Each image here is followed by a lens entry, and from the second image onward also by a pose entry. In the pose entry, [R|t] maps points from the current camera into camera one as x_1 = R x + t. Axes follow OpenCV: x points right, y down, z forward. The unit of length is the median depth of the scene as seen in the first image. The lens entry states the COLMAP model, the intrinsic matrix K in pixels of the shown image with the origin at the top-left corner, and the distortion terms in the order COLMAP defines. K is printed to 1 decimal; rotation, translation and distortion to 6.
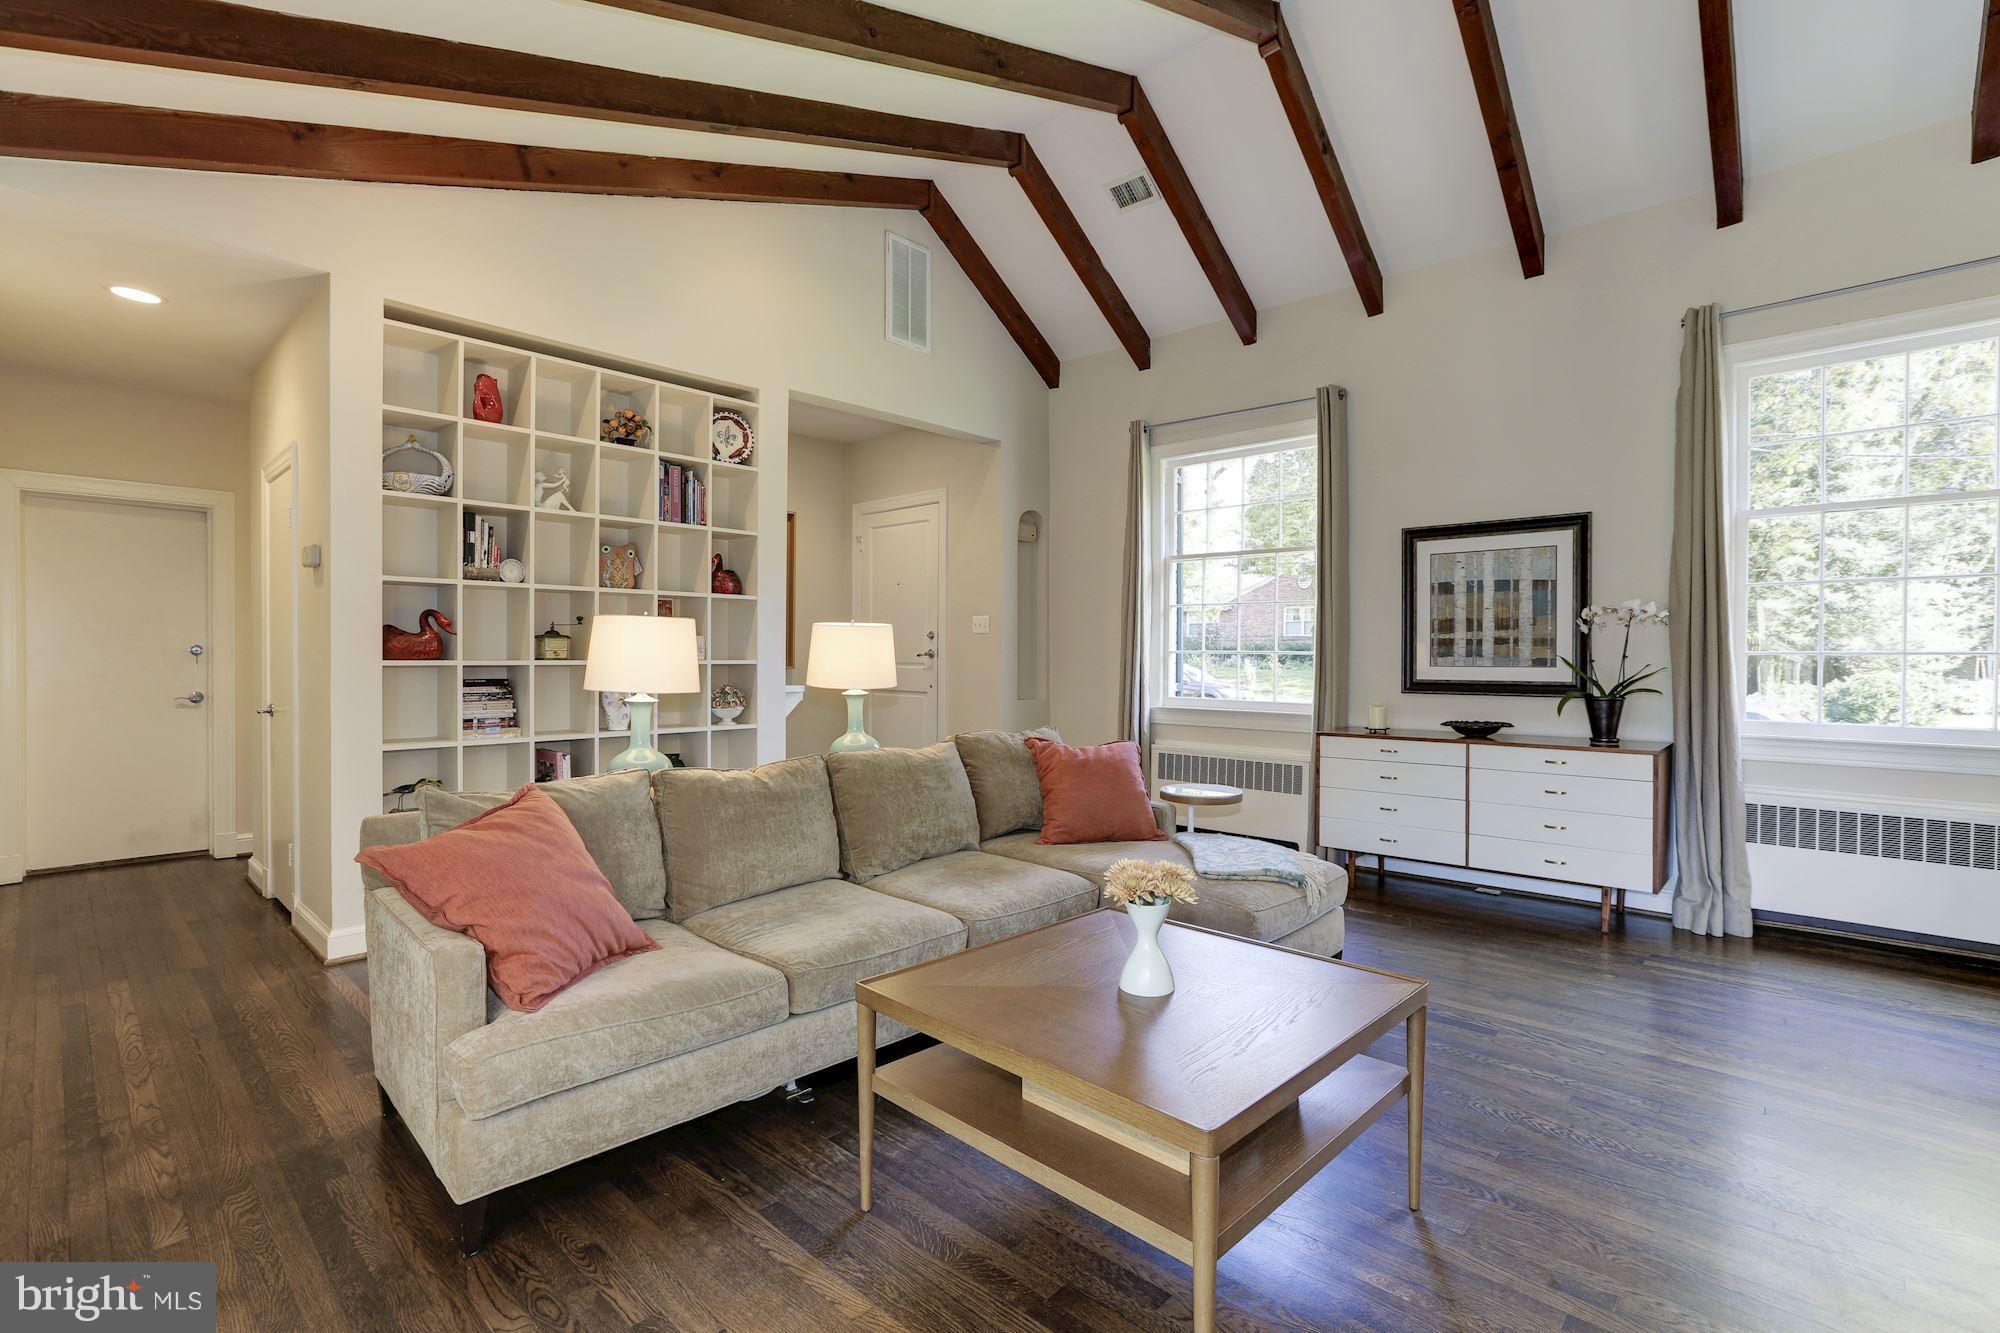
lens RADIAL K [[933.7, 0, 1000.0], [0, 933.7, 659.8], [0, 0, 1]] dist [-0.021041, 0.018419]
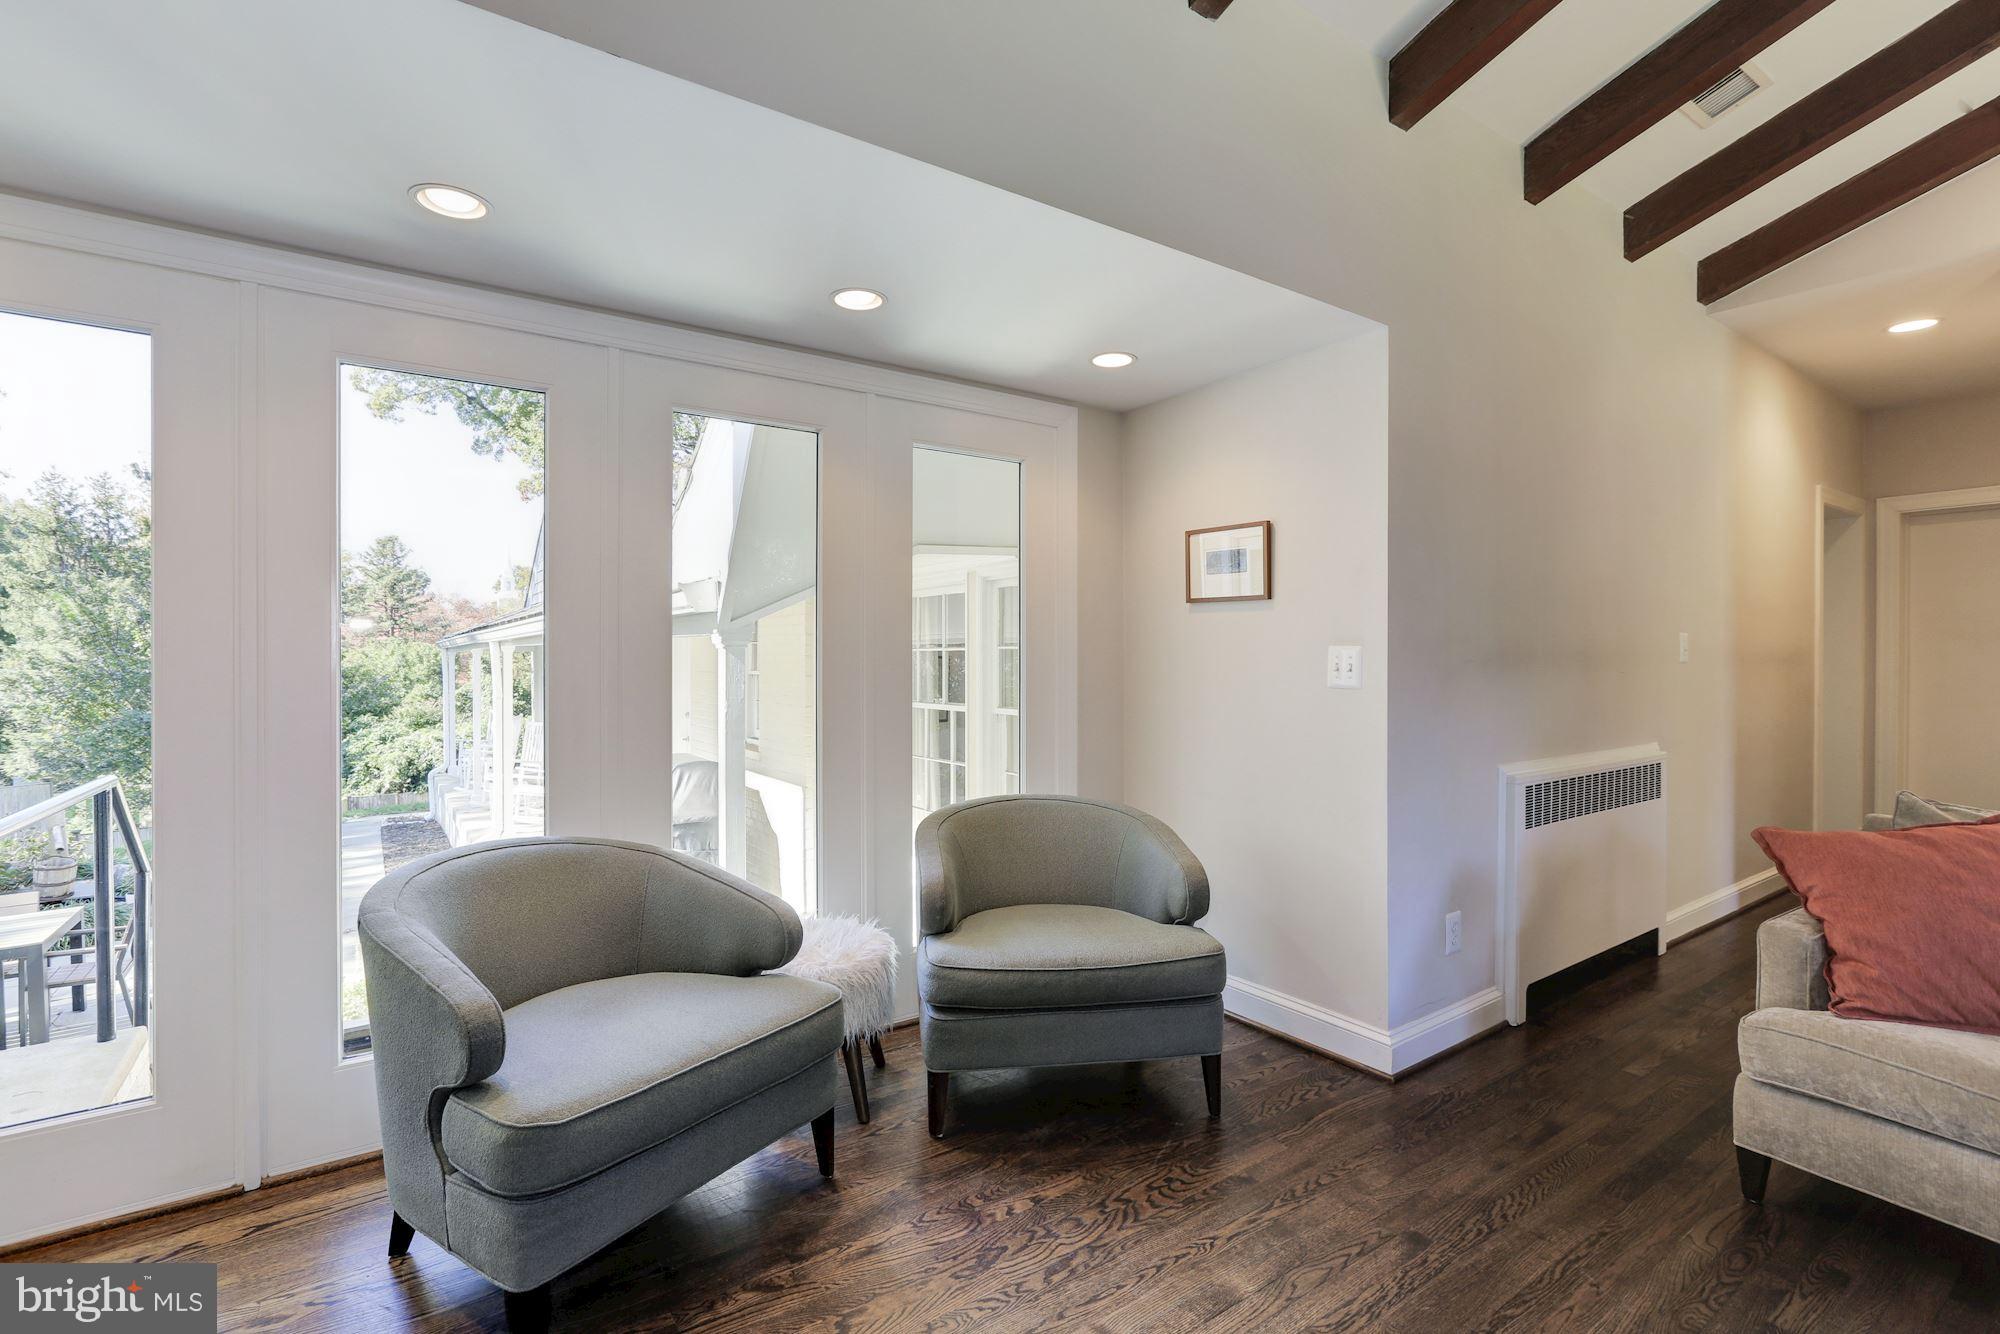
lens RADIAL K [[894.9, 0, 976.3], [0, 894.9, 663.2], [0, 0, 1]] dist [-0.018670, 0.000338]
pose [[-0.213239, 0.004692, -0.976989, 0.259035], [-0.003503, 0.999978, 0.005567, 0.000857], [0.976994, 0.004610, -0.213218, 0.130621]]
